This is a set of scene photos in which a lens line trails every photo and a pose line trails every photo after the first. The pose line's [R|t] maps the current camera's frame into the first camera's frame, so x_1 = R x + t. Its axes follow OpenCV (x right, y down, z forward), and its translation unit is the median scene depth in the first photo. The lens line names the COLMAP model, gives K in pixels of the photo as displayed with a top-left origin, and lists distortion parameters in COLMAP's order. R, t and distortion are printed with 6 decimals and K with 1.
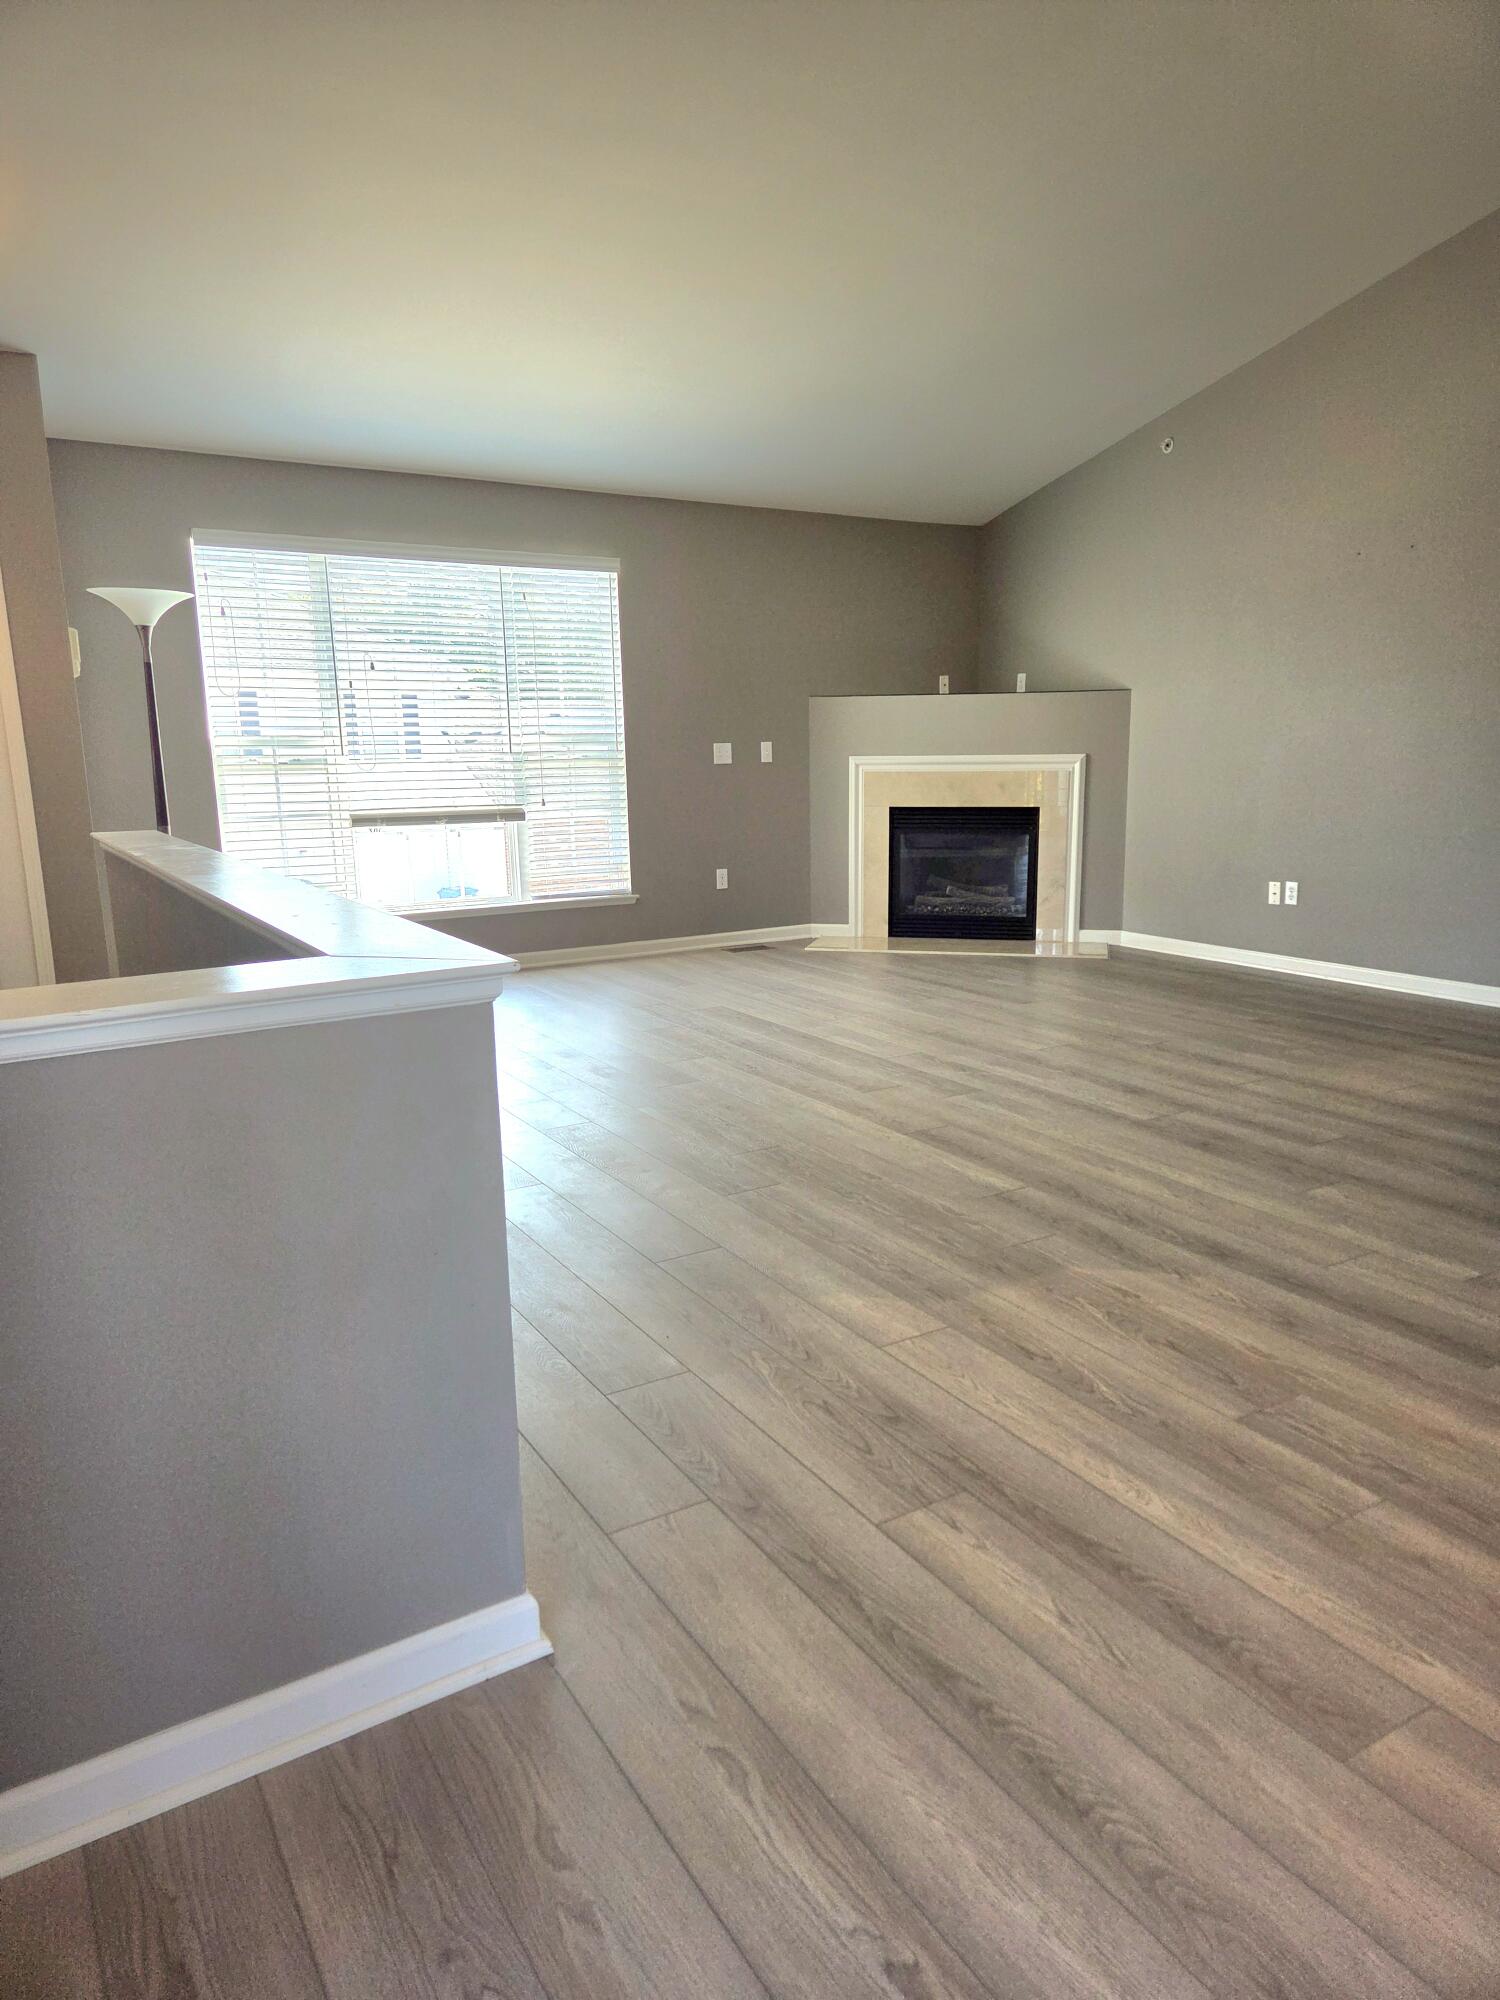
lens RADIAL K [[1319.0, 0, 750.6], [0, 1319.0, 1001.3], [0, 0, 1]] dist [0.011257, 0.002999]
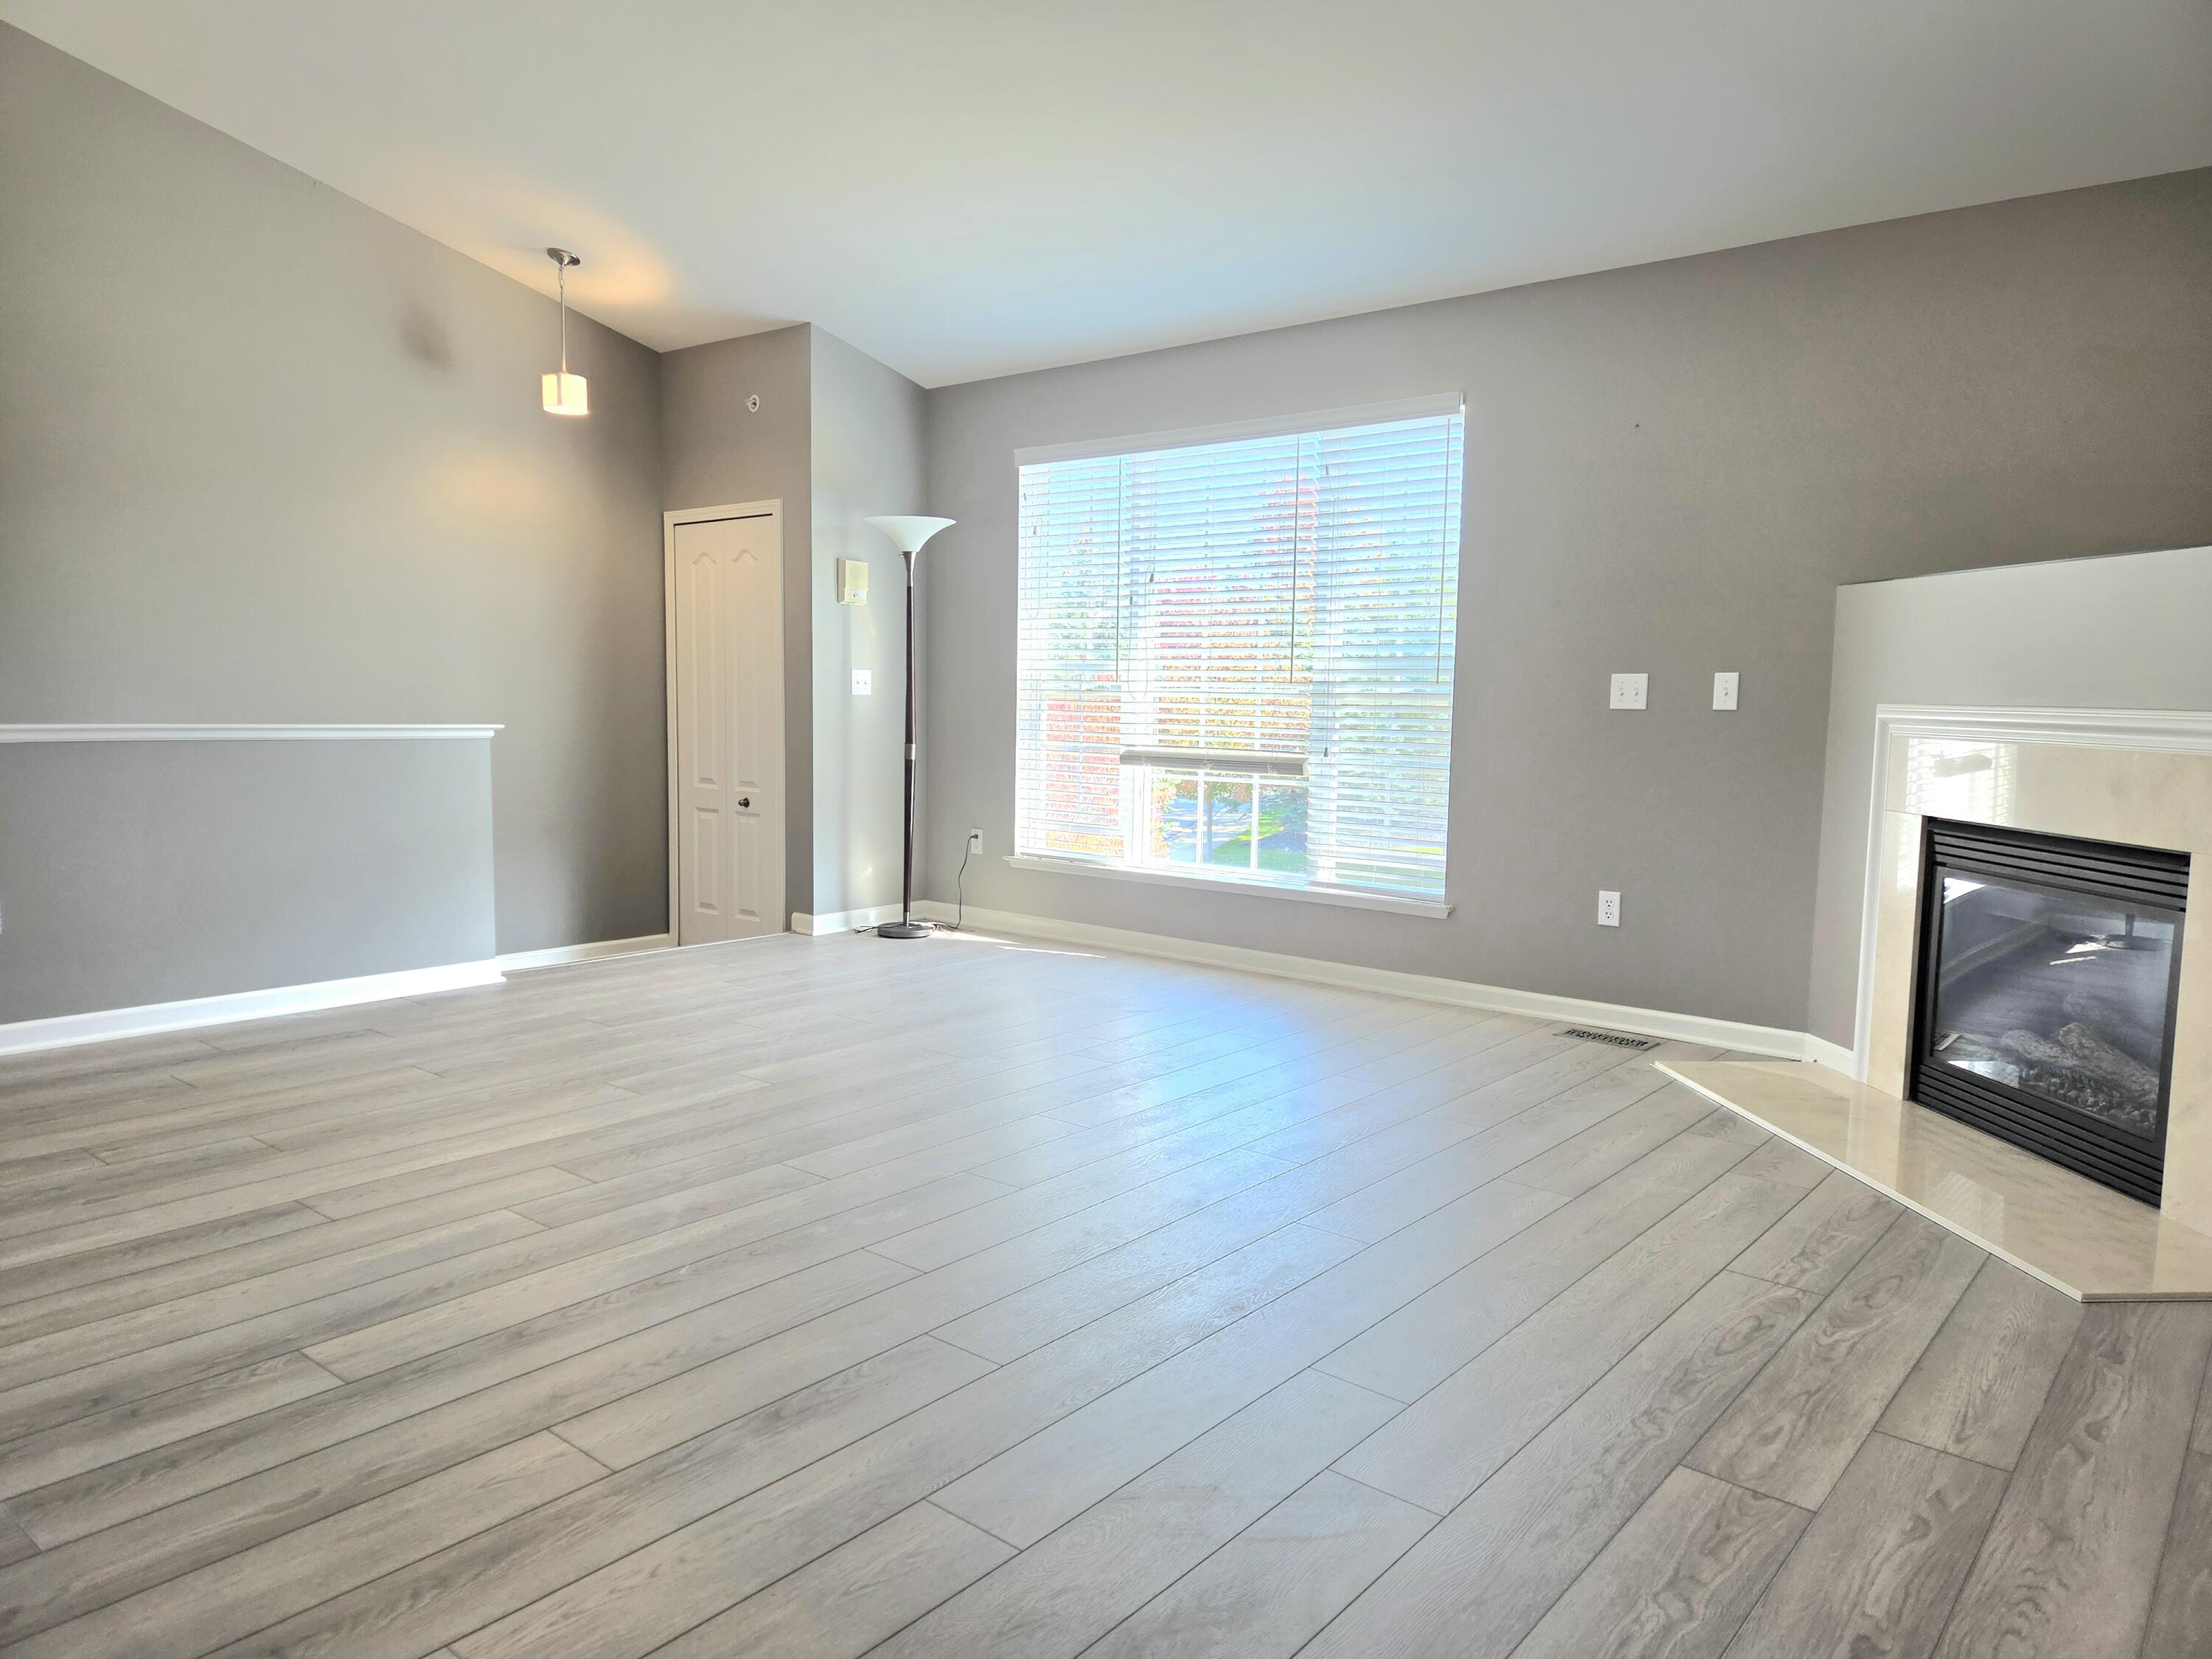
lens RADIAL K [[1458.8, 0, 1104.1], [0, 1458.8, 832.5], [0, 0, 1]] dist [0.011257, 0.002999]
pose [[0.313896, 0.108712, -0.943213, 0.672361], [-0.199879, 0.978727, 0.046287, -0.146618], [0.928180, 0.173999, 0.328947, 0.776306]]
